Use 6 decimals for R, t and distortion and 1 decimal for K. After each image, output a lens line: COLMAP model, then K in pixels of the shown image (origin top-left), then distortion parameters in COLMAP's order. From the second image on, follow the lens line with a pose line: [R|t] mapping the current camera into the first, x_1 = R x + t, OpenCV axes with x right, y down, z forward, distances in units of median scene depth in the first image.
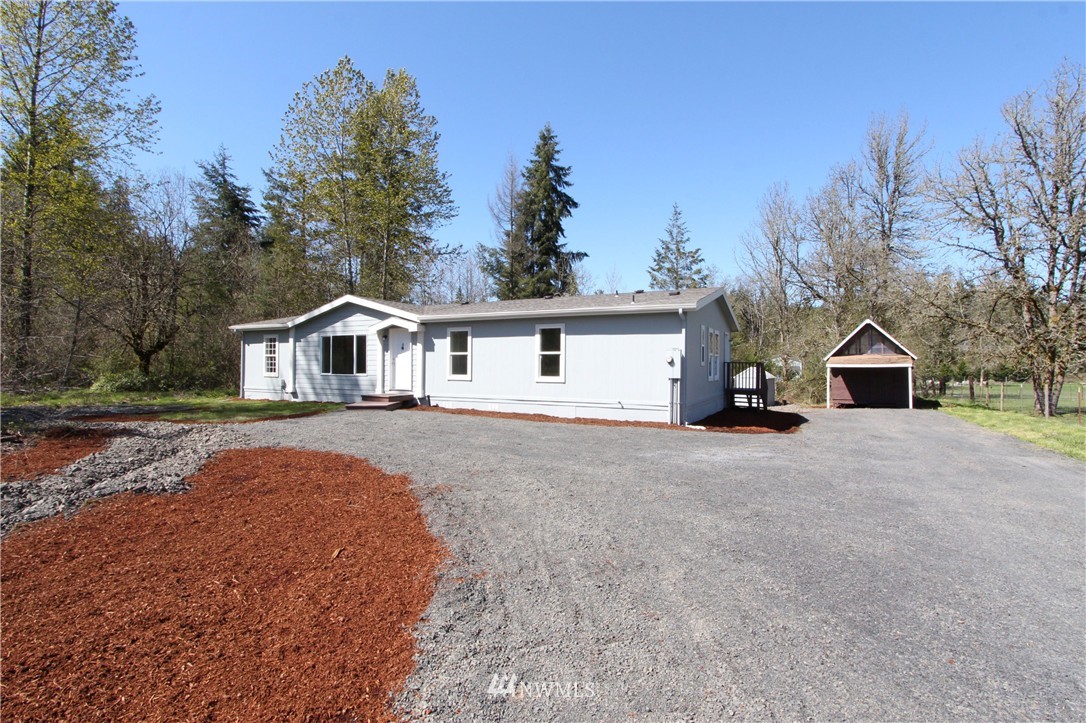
lens RADIAL K [[501.7, 0, 552.3], [0, 501.7, 357.0], [0, 0, 1]] dist [-0.019278, 0.000019]
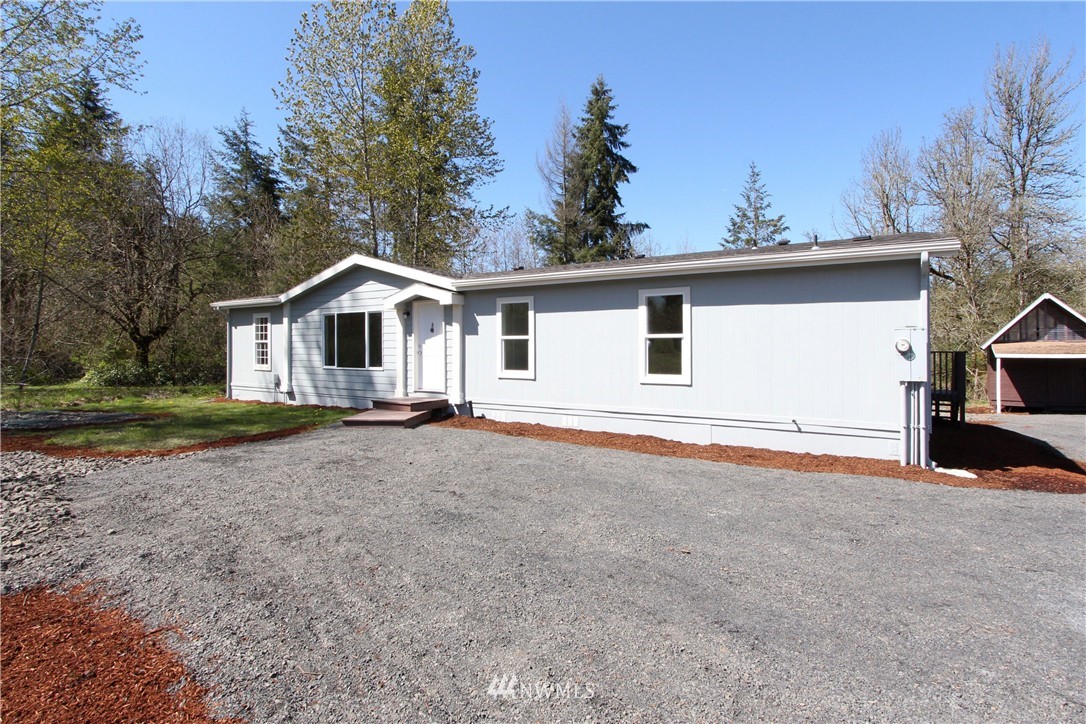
lens RADIAL K [[540.3, 0, 543.0], [0, 540.3, 362.0], [0, 0, 1]] dist [-0.015627, 0.000372]
pose [[0.994249, 0.002737, -0.107060, -0.062456], [0.000872, 0.999433, 0.033653, 0.000817], [0.107092, -0.033553, 0.993683, 0.252179]]
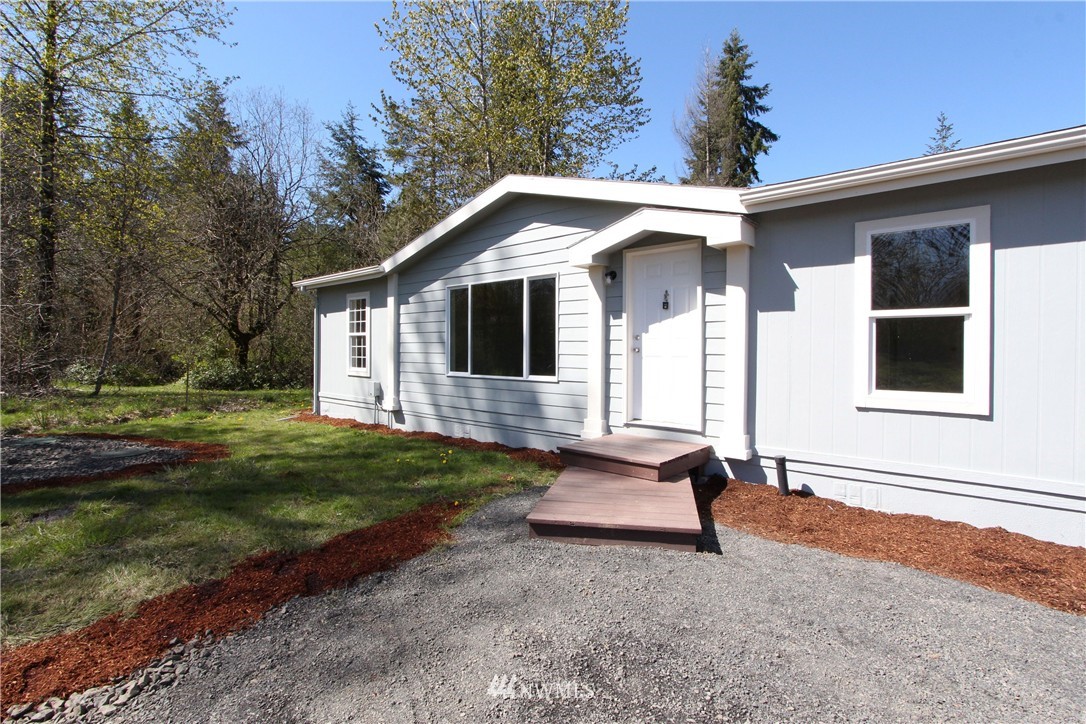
lens RADIAL K [[540.3, 0, 543.0], [0, 540.3, 362.0], [0, 0, 1]] dist [-0.015627, 0.000372]
pose [[0.962242, 0.007111, -0.272102, -0.242411], [0.002277, 0.999413, 0.034170, 0.007166], [0.272185, -0.033499, 0.961662, 0.540420]]
